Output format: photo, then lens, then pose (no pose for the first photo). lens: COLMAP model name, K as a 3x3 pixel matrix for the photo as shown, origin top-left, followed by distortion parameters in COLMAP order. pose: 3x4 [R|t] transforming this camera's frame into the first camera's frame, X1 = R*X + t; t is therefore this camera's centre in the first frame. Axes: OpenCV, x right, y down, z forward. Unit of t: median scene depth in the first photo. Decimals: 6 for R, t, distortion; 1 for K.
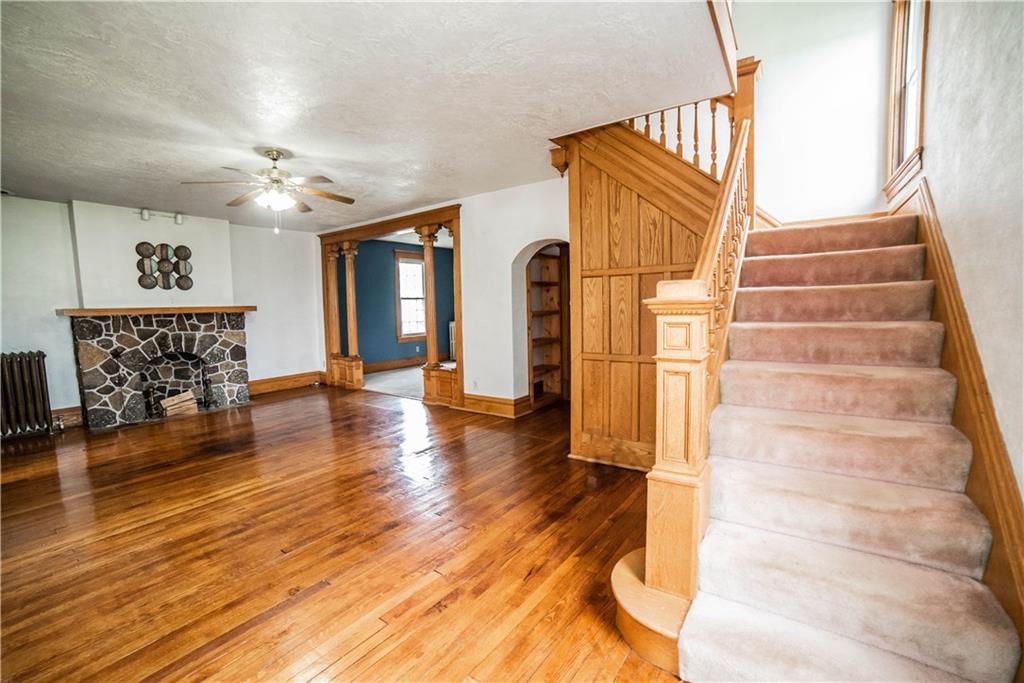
lens RADIAL K [[424.7, 0, 513.5], [0, 424.7, 341.3], [0, 0, 1]] dist [-0.102259, 0.036739]
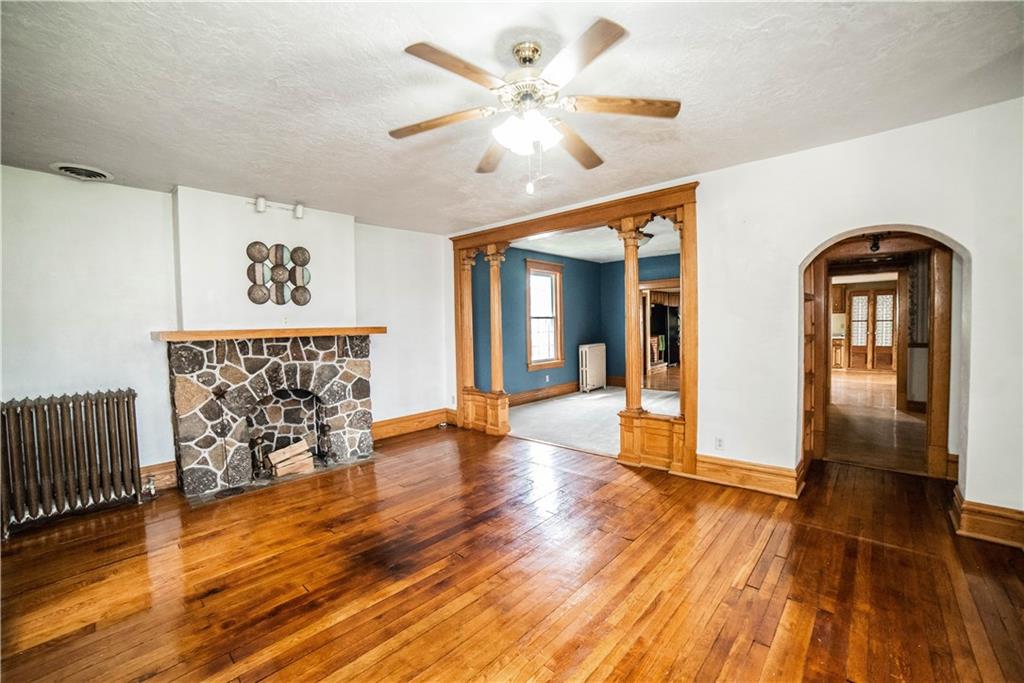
lens RADIAL K [[424.7, 0, 513.5], [0, 424.7, 341.3], [0, 0, 1]] dist [-0.102259, 0.036739]
pose [[0.992579, 0.001107, -0.121596, -0.334427], [-0.006664, 0.998951, -0.045297, -0.028919], [0.121419, 0.045771, 0.991546, 0.288309]]
